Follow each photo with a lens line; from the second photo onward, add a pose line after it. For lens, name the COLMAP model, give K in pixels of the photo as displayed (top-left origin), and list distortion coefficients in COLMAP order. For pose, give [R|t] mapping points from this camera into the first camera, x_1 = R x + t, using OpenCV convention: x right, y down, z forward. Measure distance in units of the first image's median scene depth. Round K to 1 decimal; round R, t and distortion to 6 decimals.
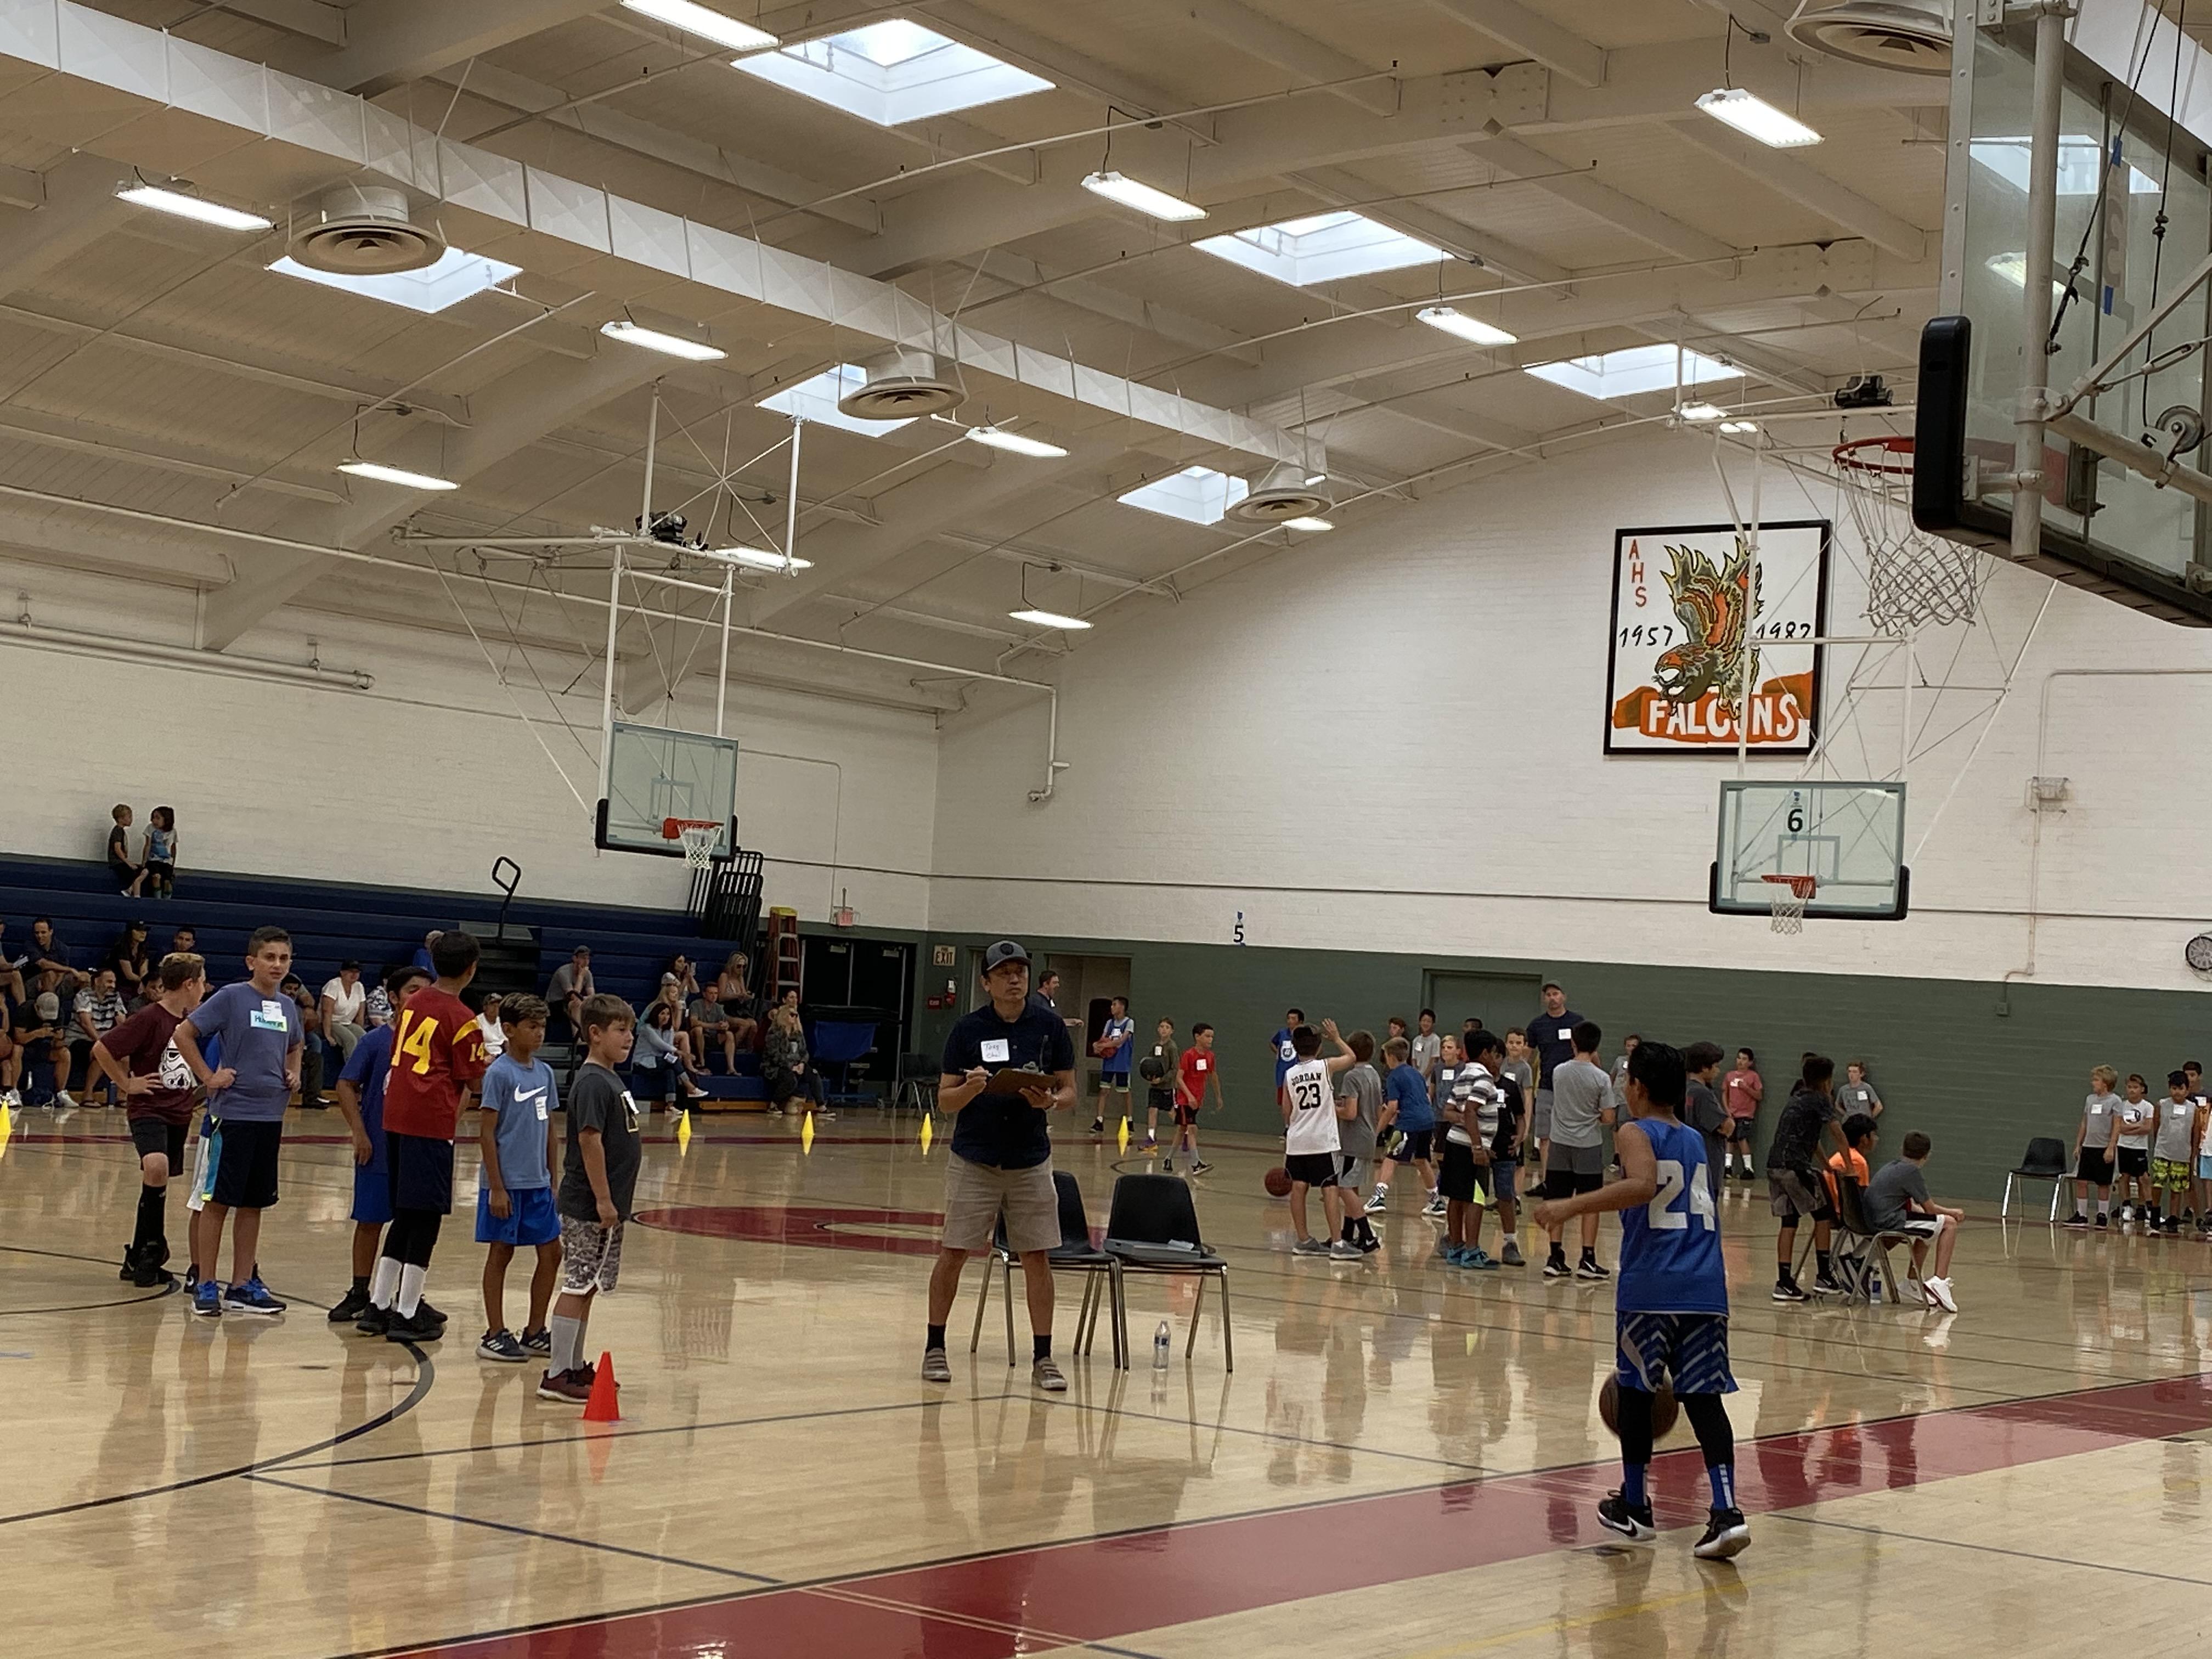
lens RADIAL K [[3251.0, 0, 1103.5], [0, 3251.0, 852.6], [0, 0, 1]] dist [0.130187, 0.000000]
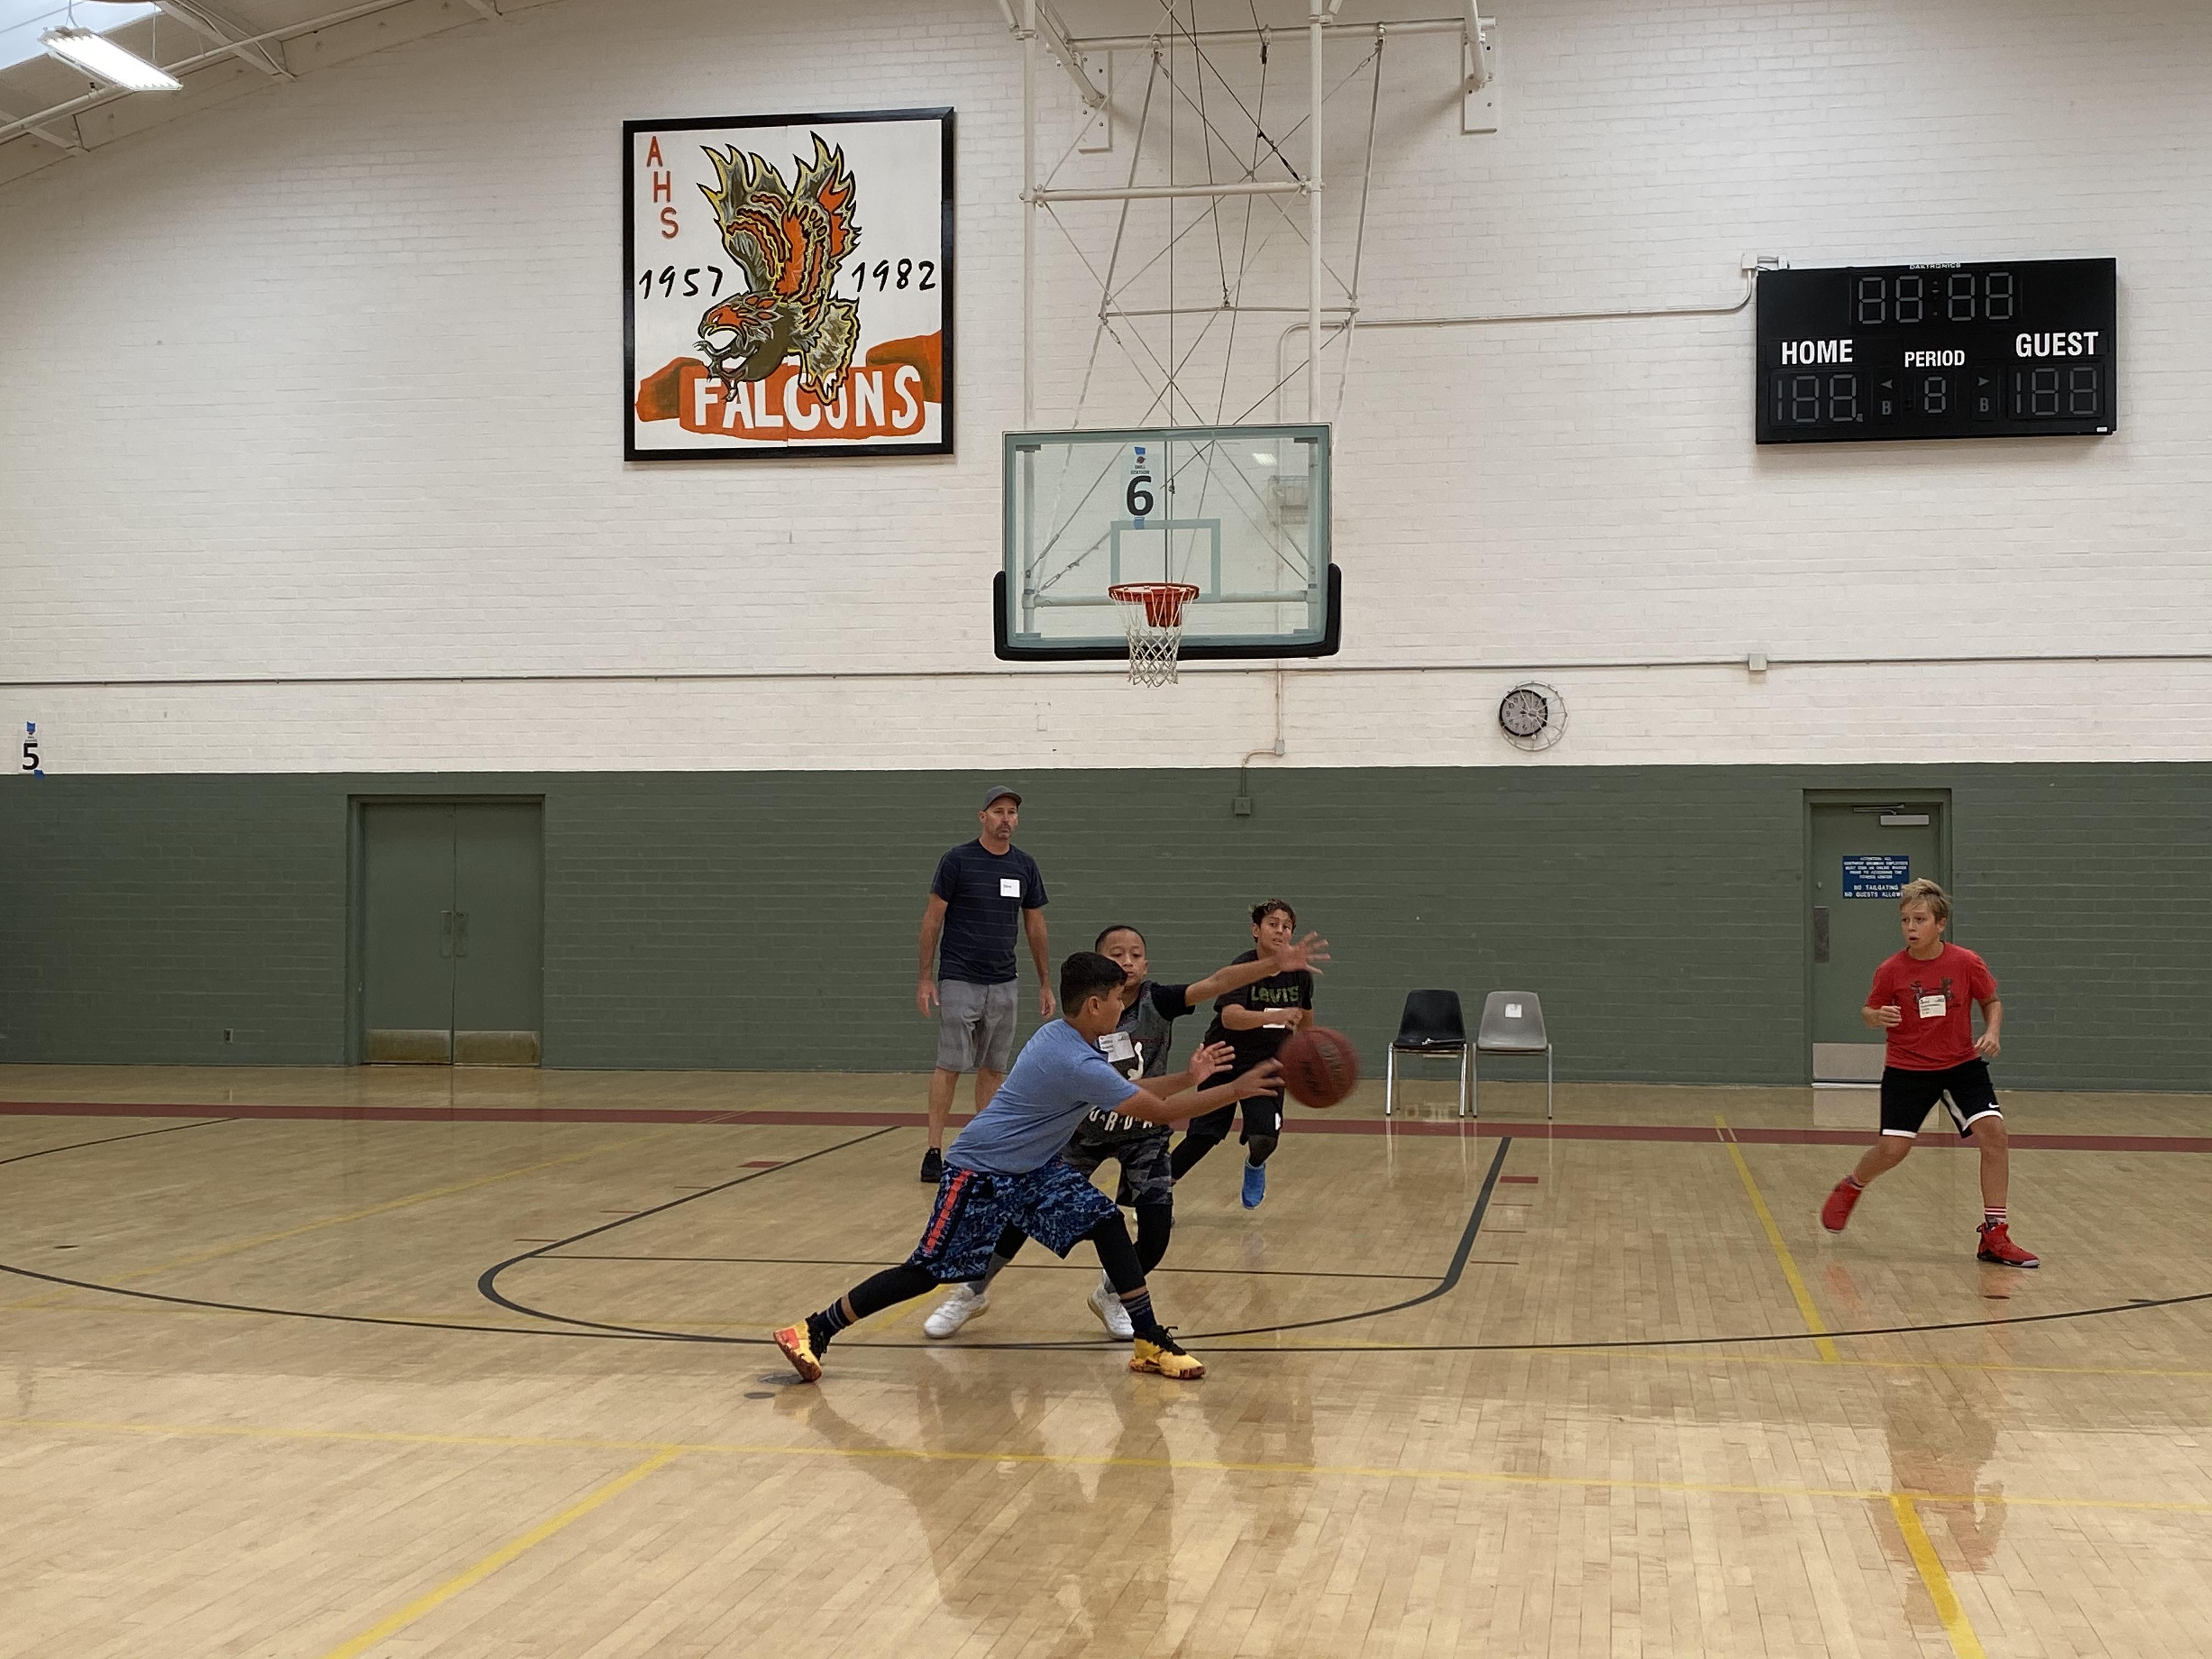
lens RADIAL K [[2782.9, 0, 1114.6], [0, 2782.9, 870.7], [0, 0, 1]] dist [0.091506, 0.000000]
pose [[0.894027, -0.057554, 0.444300, -0.017537], [0.032408, 0.997424, 0.063992, 0.020971], [-0.446839, -0.042812, 0.893590, 0.450395]]
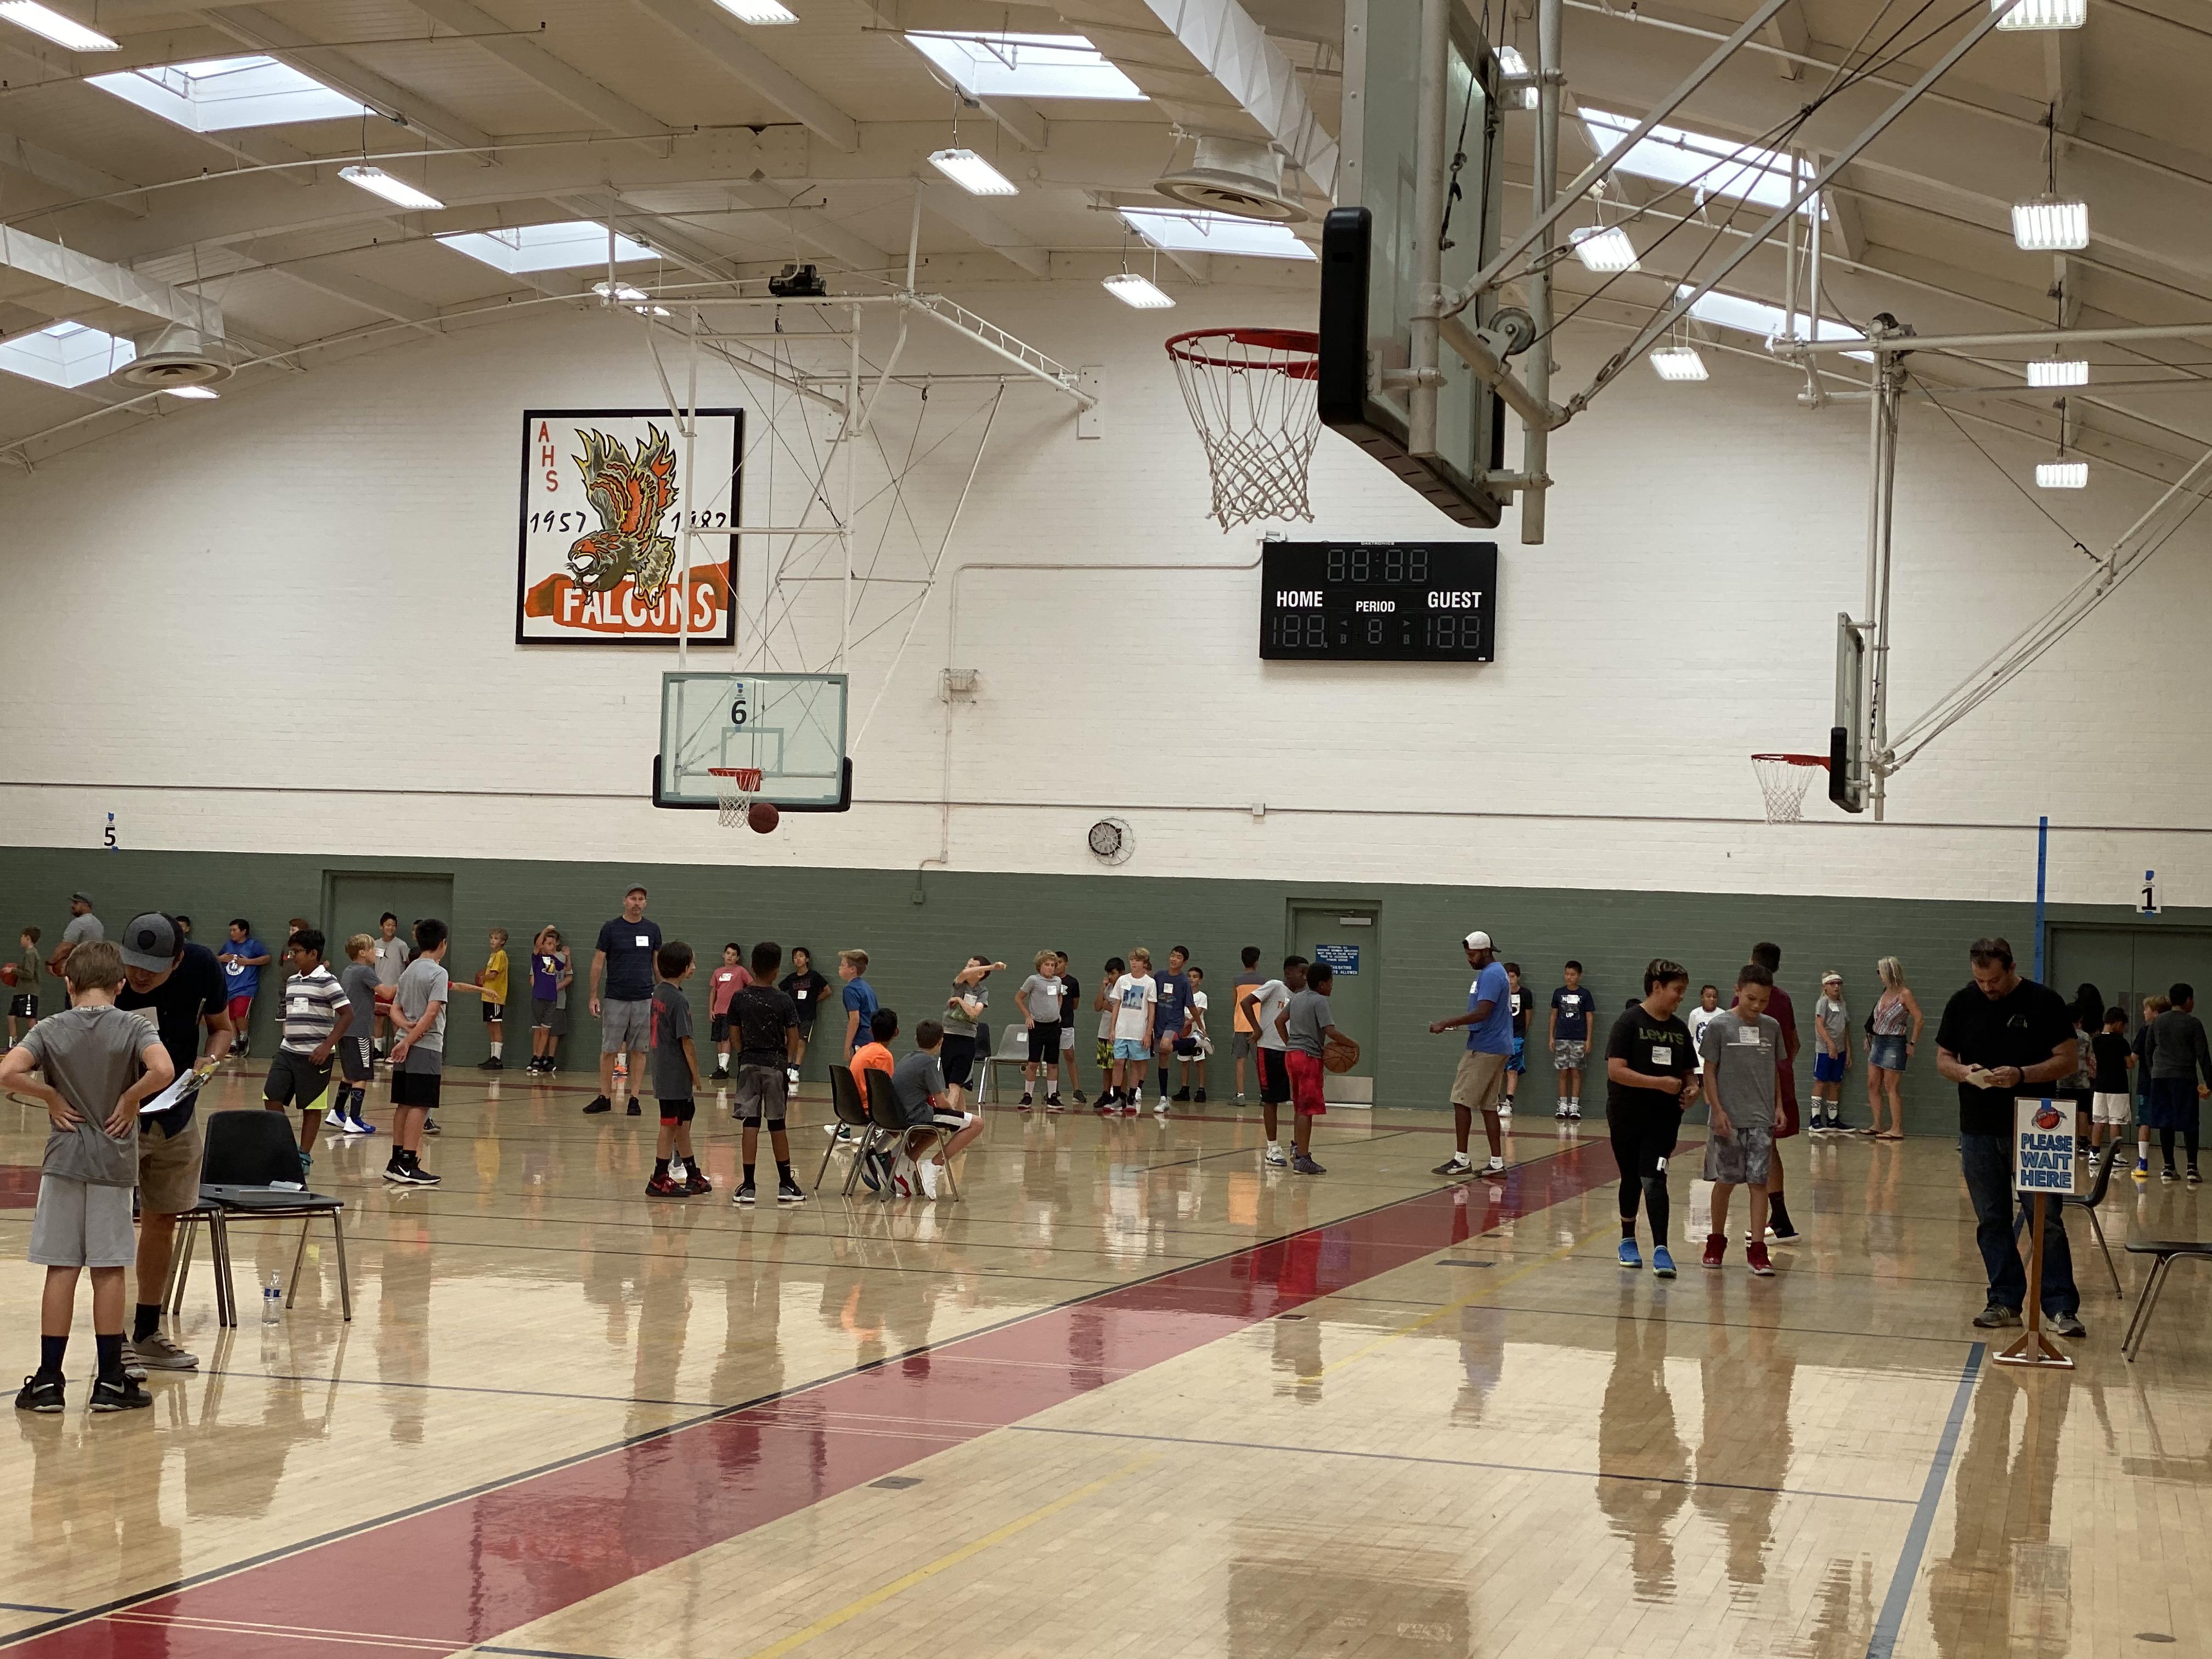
lens RADIAL K [[3320.0, 0, 1073.3], [0, 3320.0, 803.6], [0, 0, 1]] dist [0.147301, 0.000000]
pose [[0.938806, -0.013803, 0.344169, -0.032794], [0.007549, 0.999781, 0.019507, -0.000952], [-0.344363, -0.015716, 0.938705, 0.017644]]
